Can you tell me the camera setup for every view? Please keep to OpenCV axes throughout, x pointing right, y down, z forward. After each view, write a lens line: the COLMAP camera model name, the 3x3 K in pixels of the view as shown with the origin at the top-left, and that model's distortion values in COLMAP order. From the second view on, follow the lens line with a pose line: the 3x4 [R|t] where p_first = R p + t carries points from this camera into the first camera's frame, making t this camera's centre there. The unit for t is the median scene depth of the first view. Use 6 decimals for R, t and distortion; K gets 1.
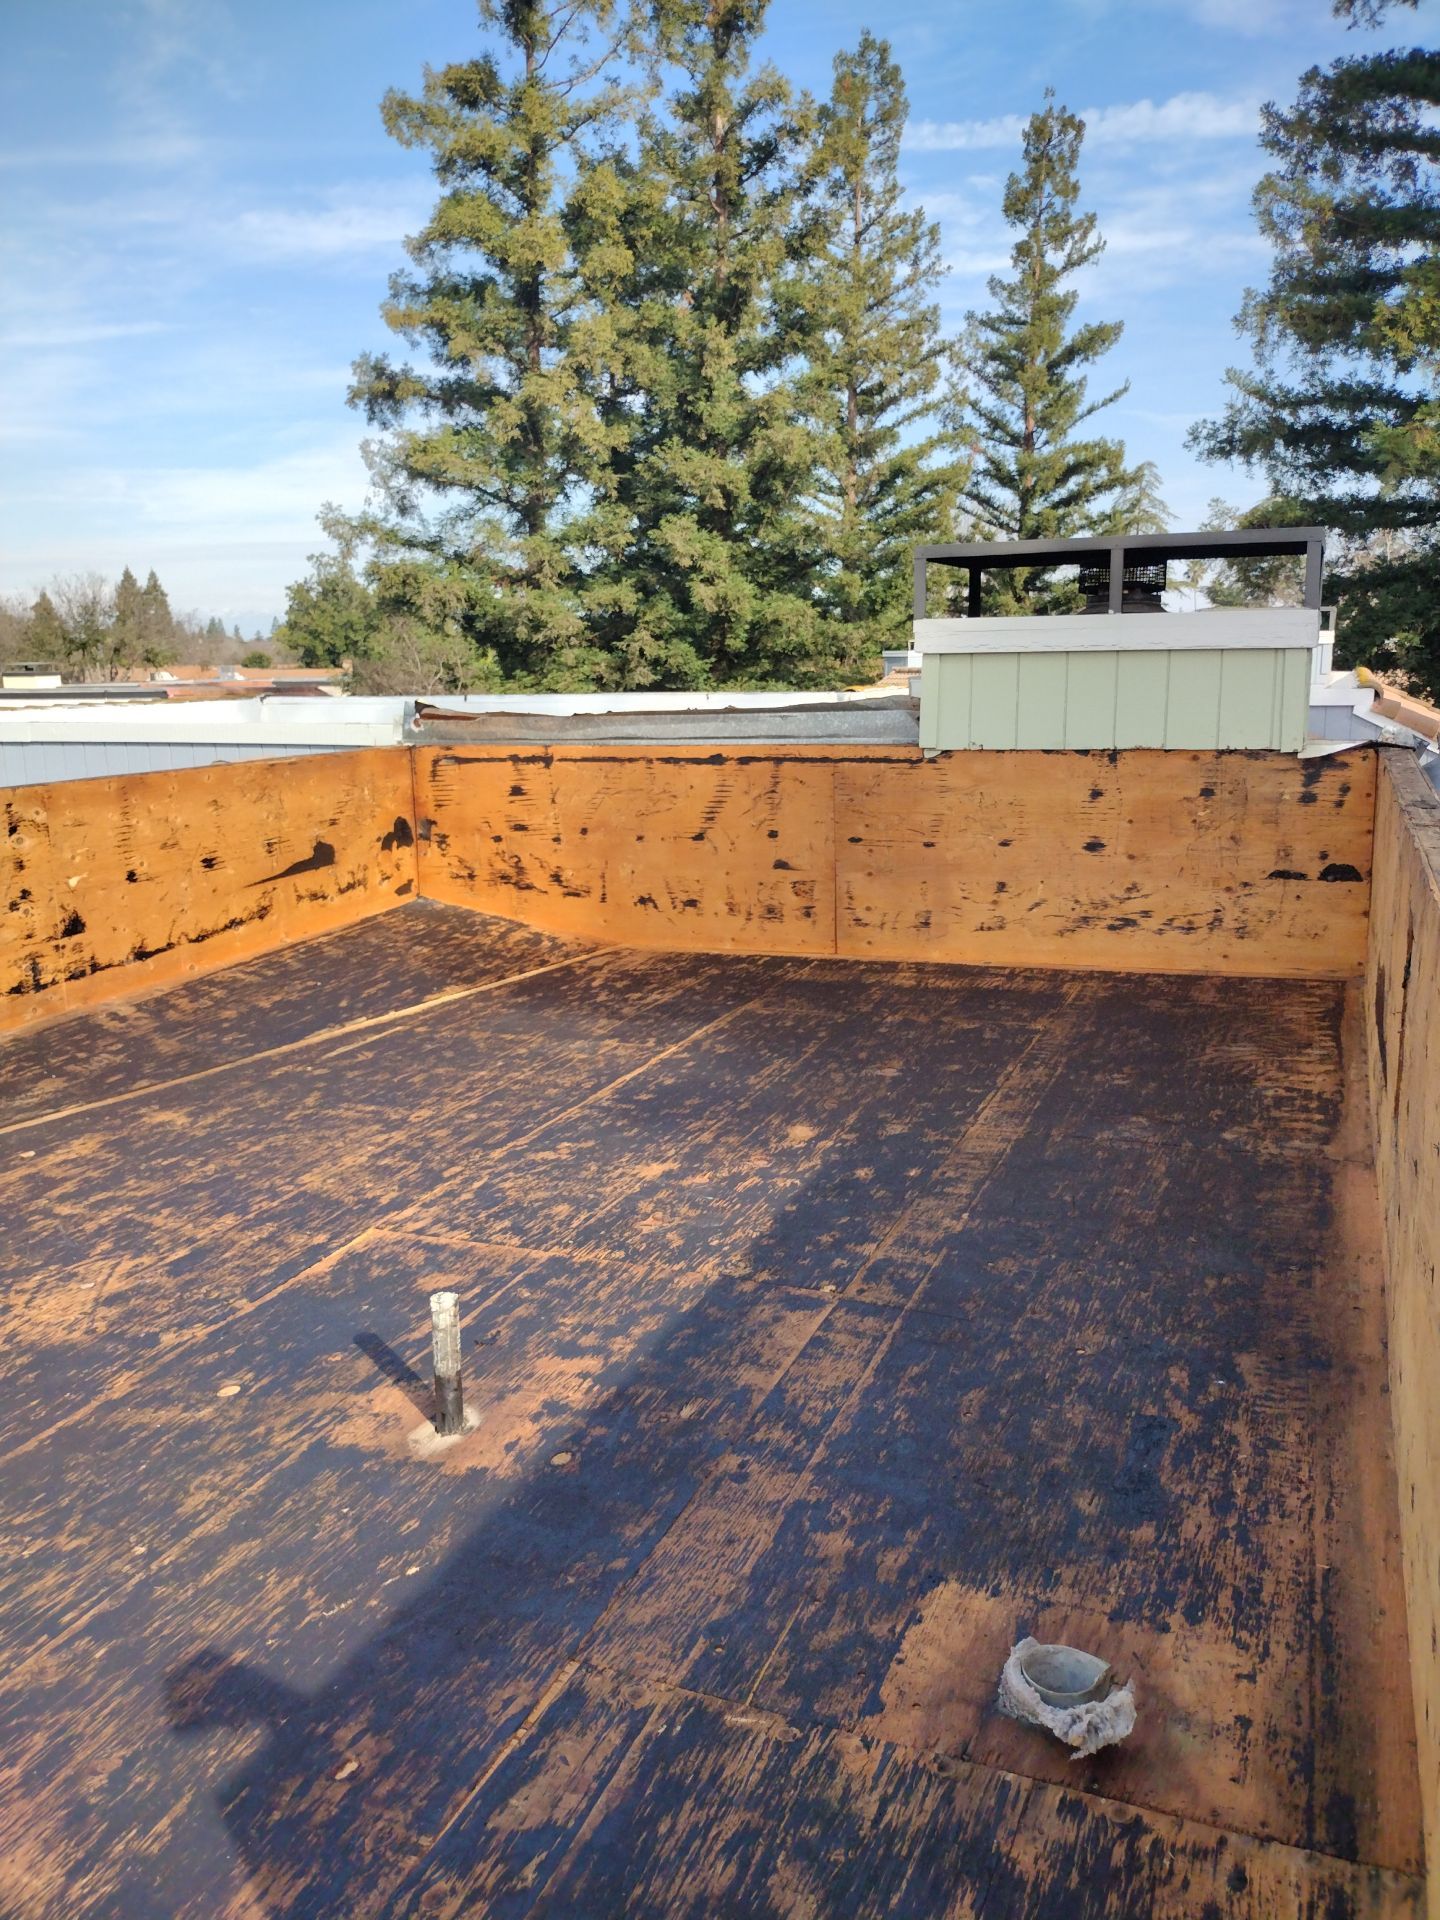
lens RADIAL K [[1425.3, 0, 717.5], [0, 1425.3, 953.9], [0, 0, 1]] dist [0.106755, -0.208012]
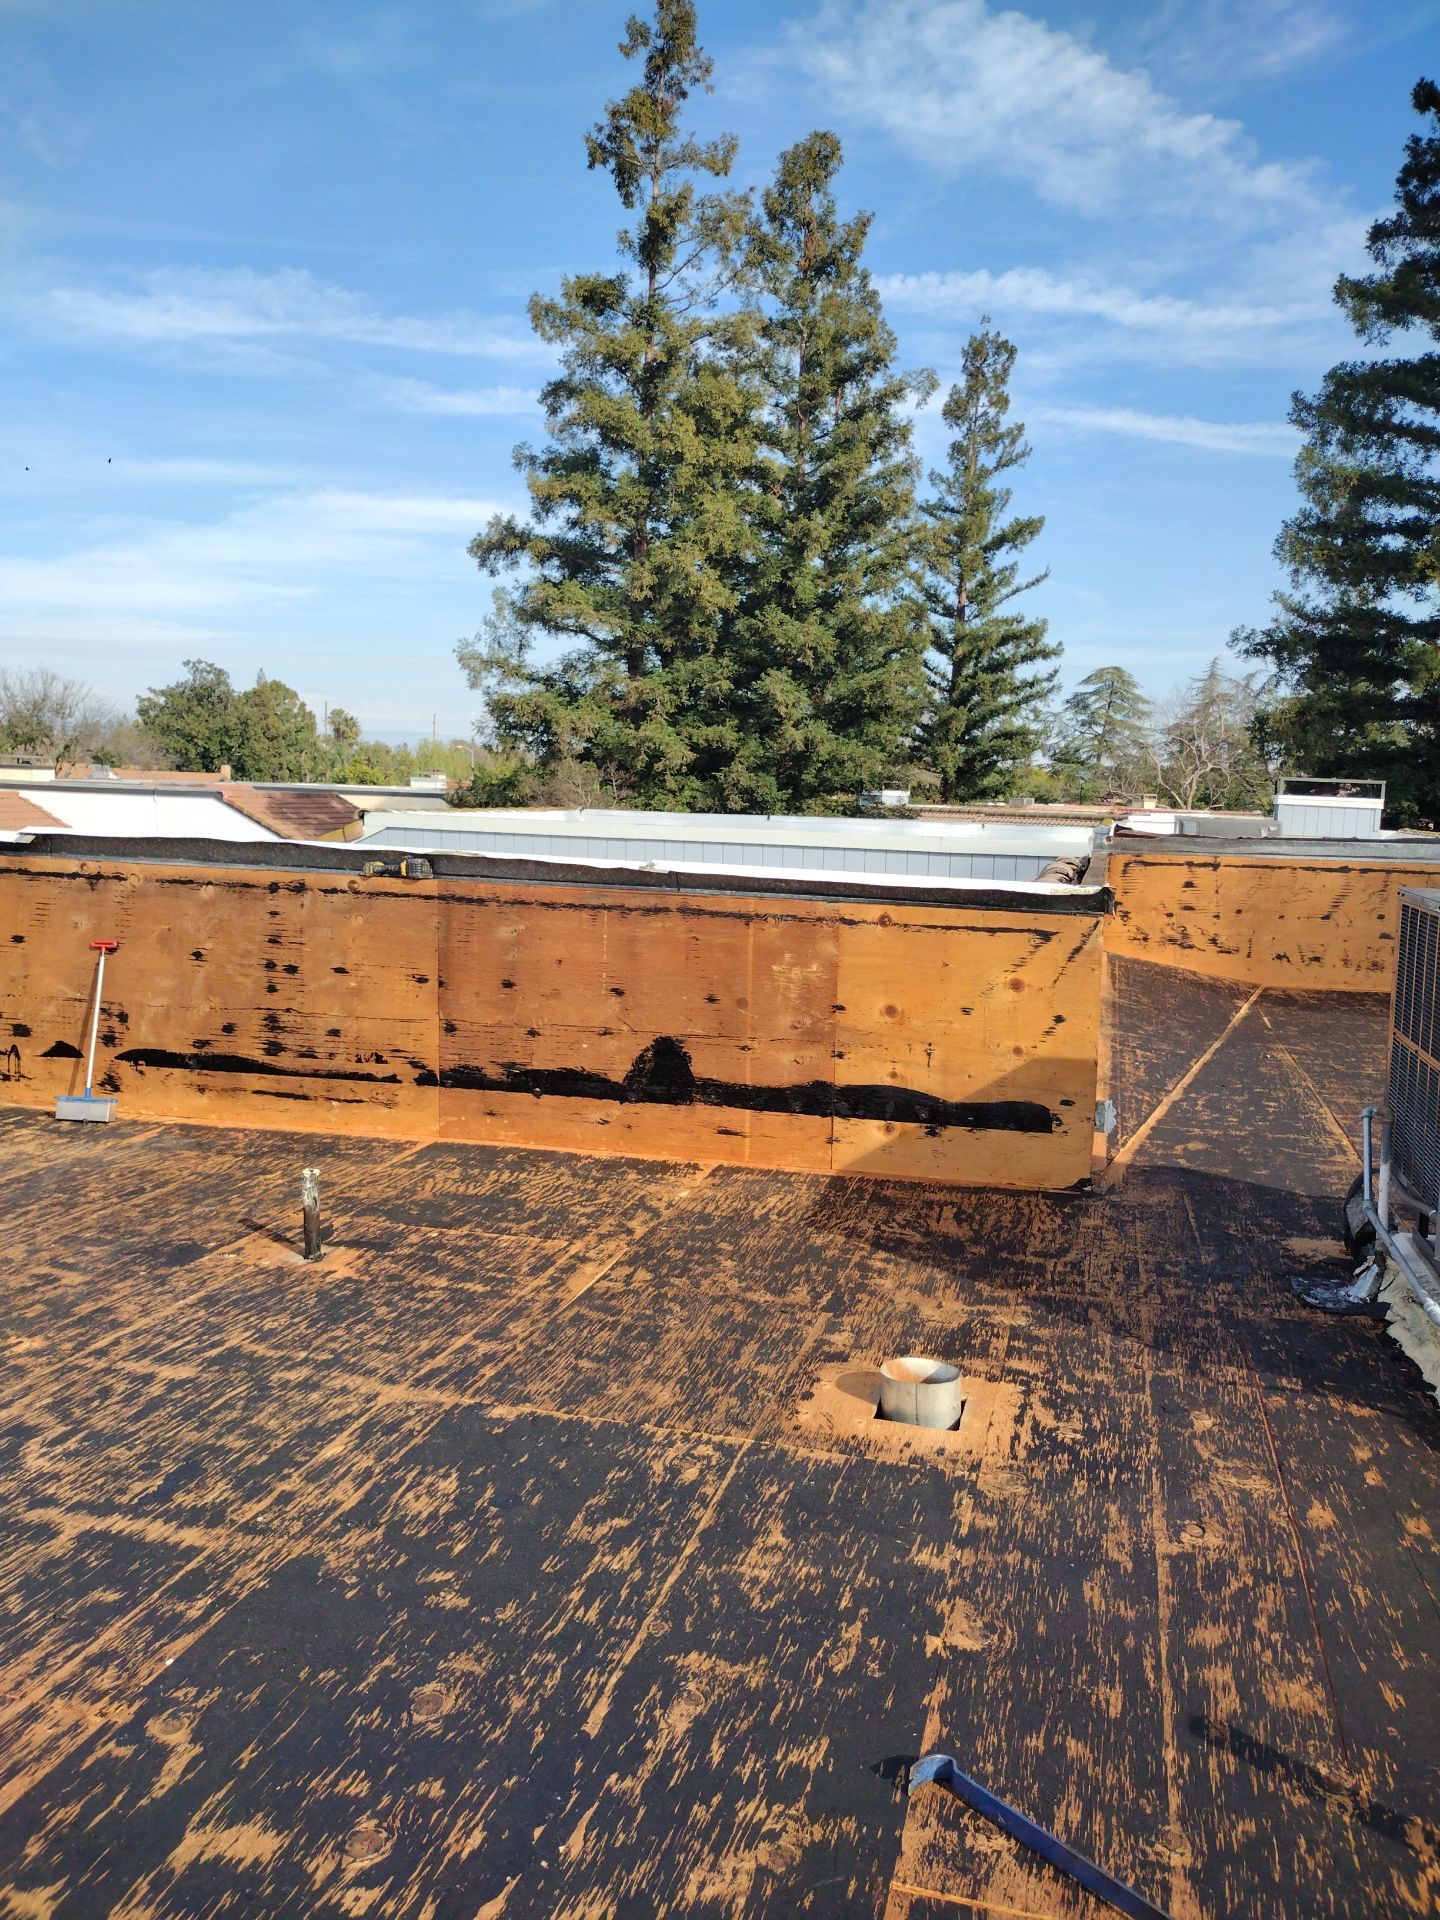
lens RADIAL K [[1425.3, 0, 717.5], [0, 1425.3, 953.9], [0, 0, 1]] dist [0.106755, -0.208012]
pose [[0.989793, 0.037654, 0.137447, -0.856022], [-0.025589, 0.995746, -0.088513, 0.112047], [-0.140195, 0.084093, 0.986546, -0.462711]]
